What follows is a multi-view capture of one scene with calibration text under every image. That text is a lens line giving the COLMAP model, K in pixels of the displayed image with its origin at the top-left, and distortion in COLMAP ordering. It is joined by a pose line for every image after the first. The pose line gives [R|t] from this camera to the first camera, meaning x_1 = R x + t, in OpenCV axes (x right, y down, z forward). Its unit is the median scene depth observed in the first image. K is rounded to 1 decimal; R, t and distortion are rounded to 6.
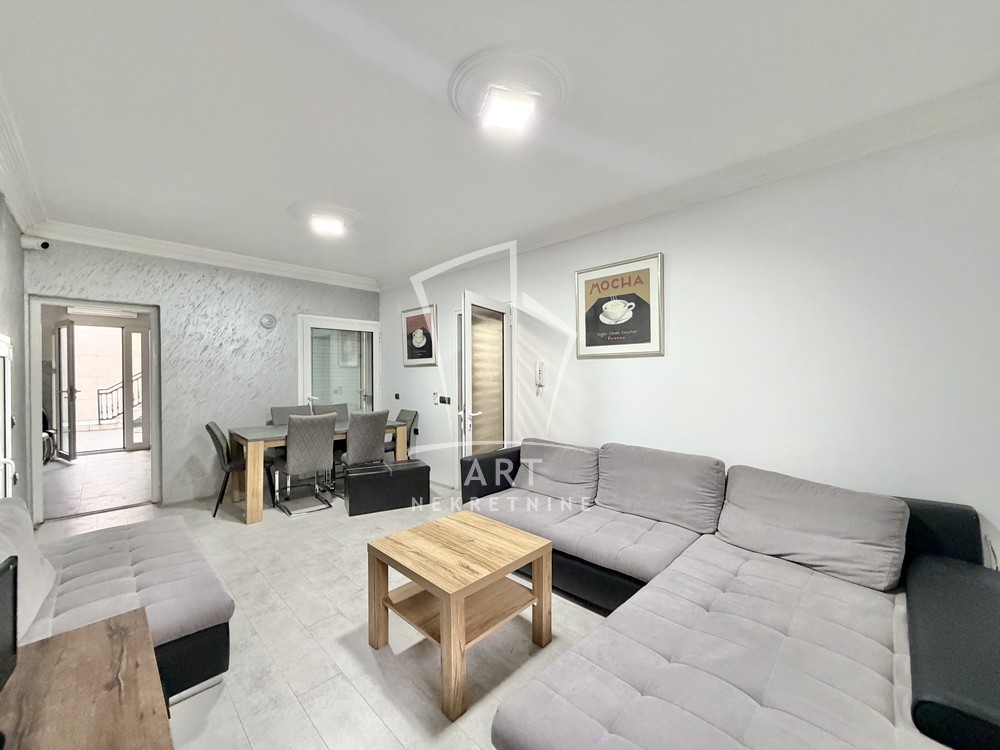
lens RADIAL K [[398.0, 0, 499.5], [0, 398.0, 375.7], [0, 0, 1]] dist [-0.002641, 0.000339]
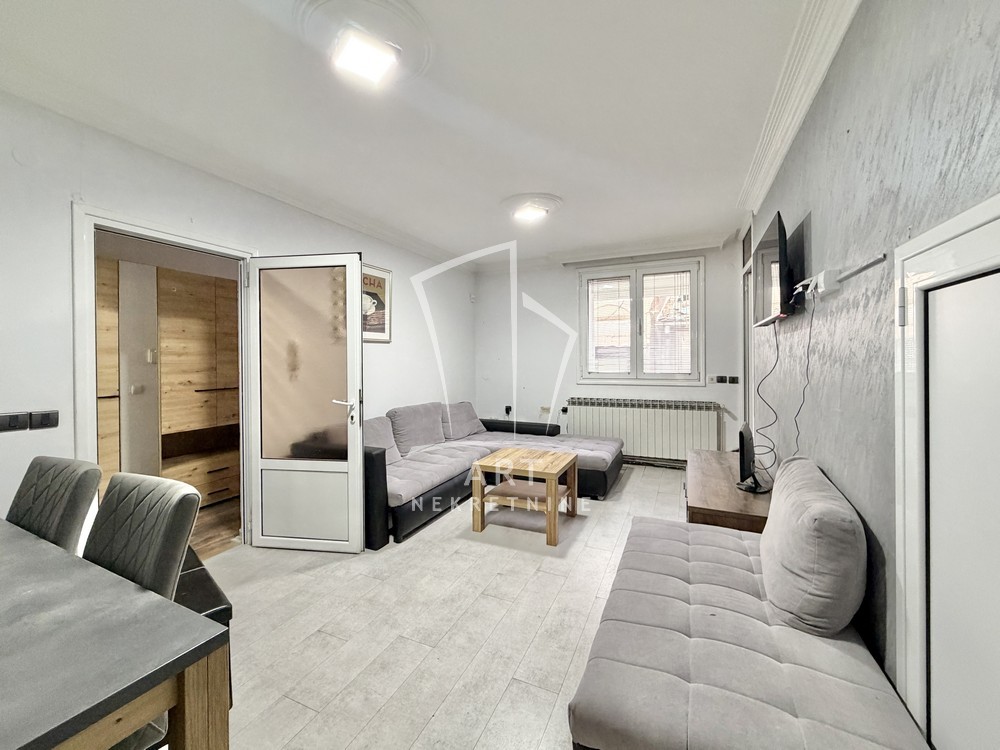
lens RADIAL K [[398.0, 0, 499.4], [0, 398.0, 359.3], [0, 0, 1]] dist [-0.002641, 0.000339]
pose [[-0.336958, 0.004459, 0.941509, -1.024096], [0.006070, 0.999978, -0.002564, 0.012289], [-0.941500, 0.004851, -0.336977, 1.073285]]
